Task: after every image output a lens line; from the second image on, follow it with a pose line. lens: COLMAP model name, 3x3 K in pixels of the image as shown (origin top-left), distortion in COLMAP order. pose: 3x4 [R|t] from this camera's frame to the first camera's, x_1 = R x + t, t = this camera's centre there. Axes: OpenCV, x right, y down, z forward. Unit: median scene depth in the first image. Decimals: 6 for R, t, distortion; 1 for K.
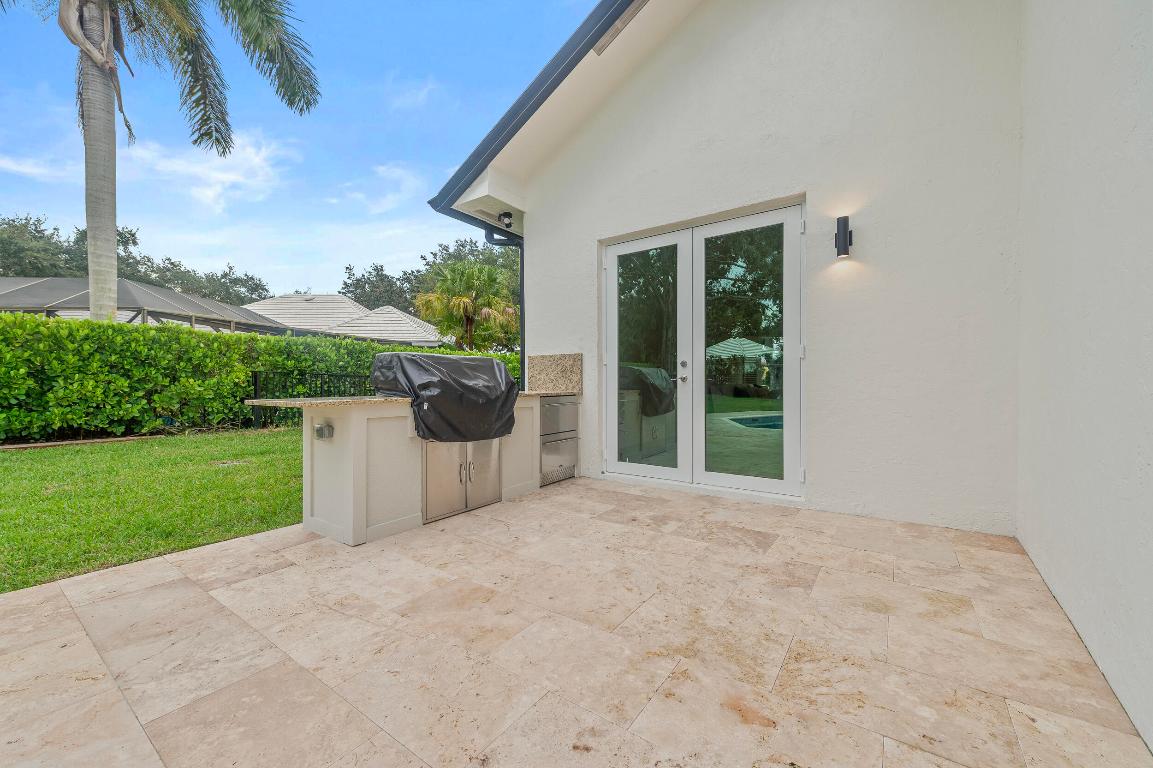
lens RADIAL K [[448.7, 0, 578.1], [0, 448.7, 384.6], [0, 0, 1]] dist [0.000087, 0.000028]
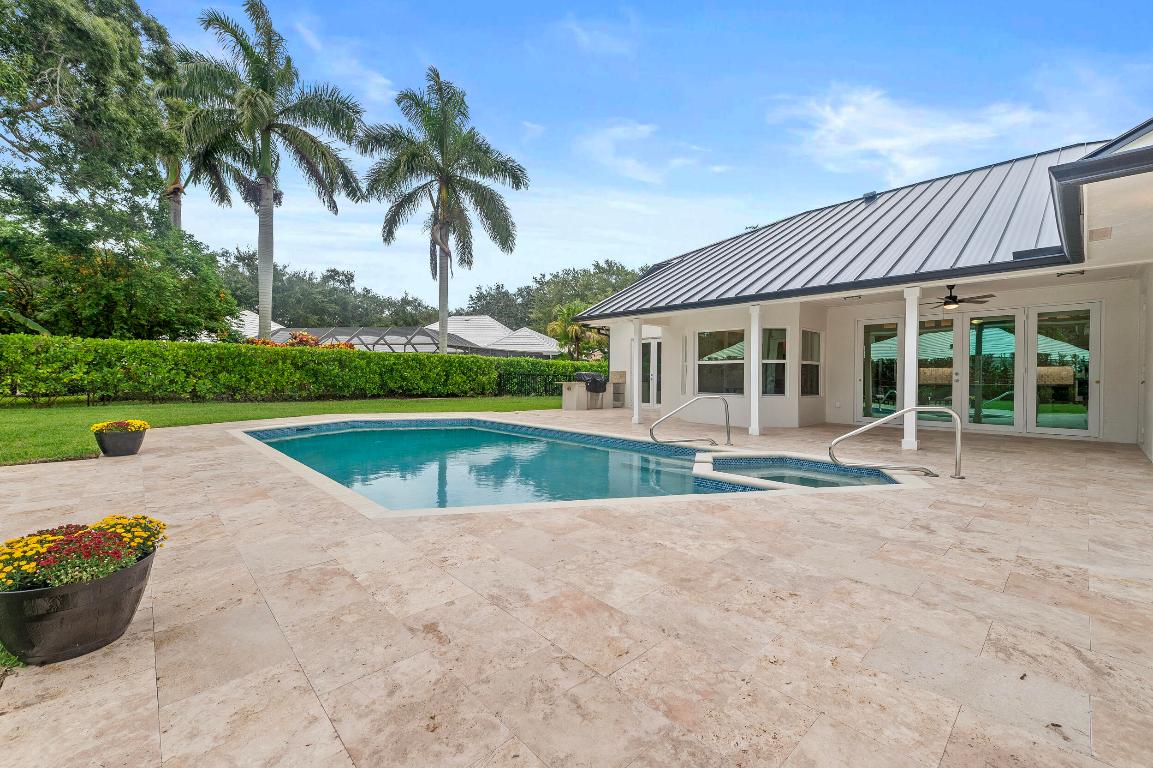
lens RADIAL K [[448.7, 0, 578.1], [0, 448.7, 384.6], [0, 0, 1]] dist [0.000087, 0.000028]
pose [[0.980350, 0.012867, -0.196845, 0.168574], [-0.010183, 0.999841, 0.014640, -0.005457], [0.197002, -0.012348, 0.980325, -1.257912]]
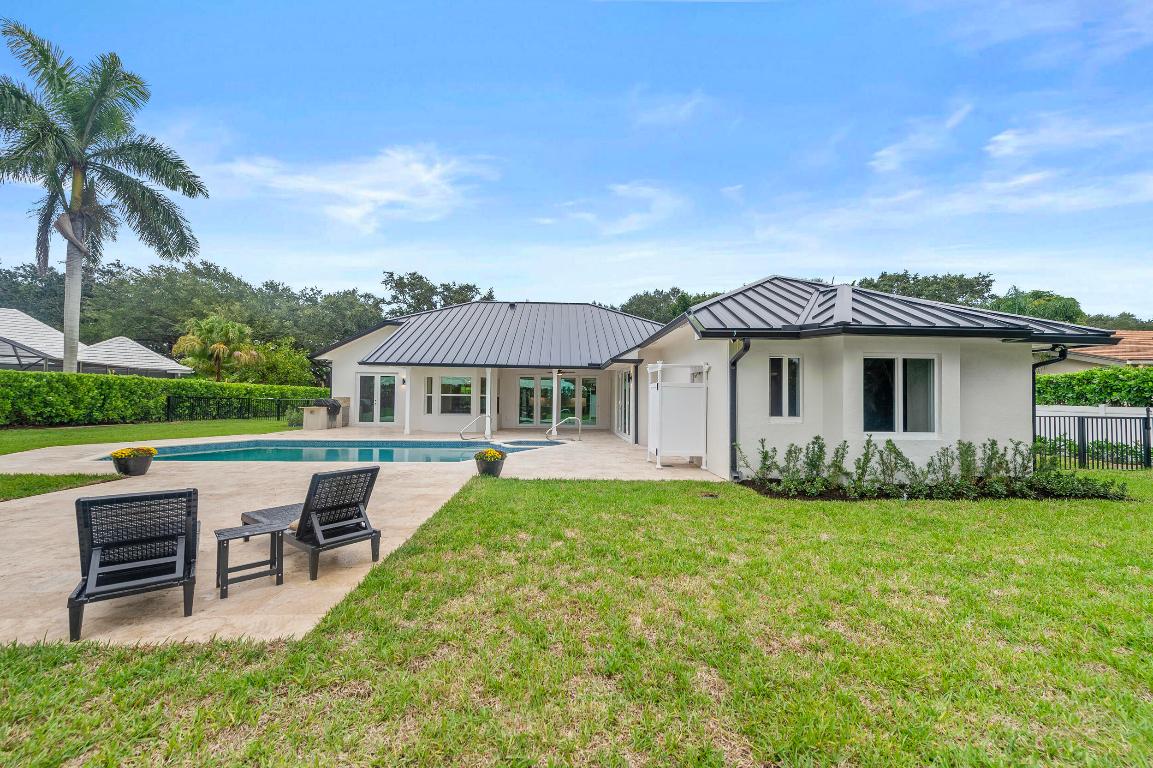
lens RADIAL K [[448.7, 0, 578.1], [0, 448.7, 384.6], [0, 0, 1]] dist [0.000087, 0.000028]
pose [[0.783762, 0.034975, 0.620075, -0.489480], [-0.014897, 0.999184, -0.037529, -0.031841], [-0.620882, 0.020176, 0.783644, -1.921485]]
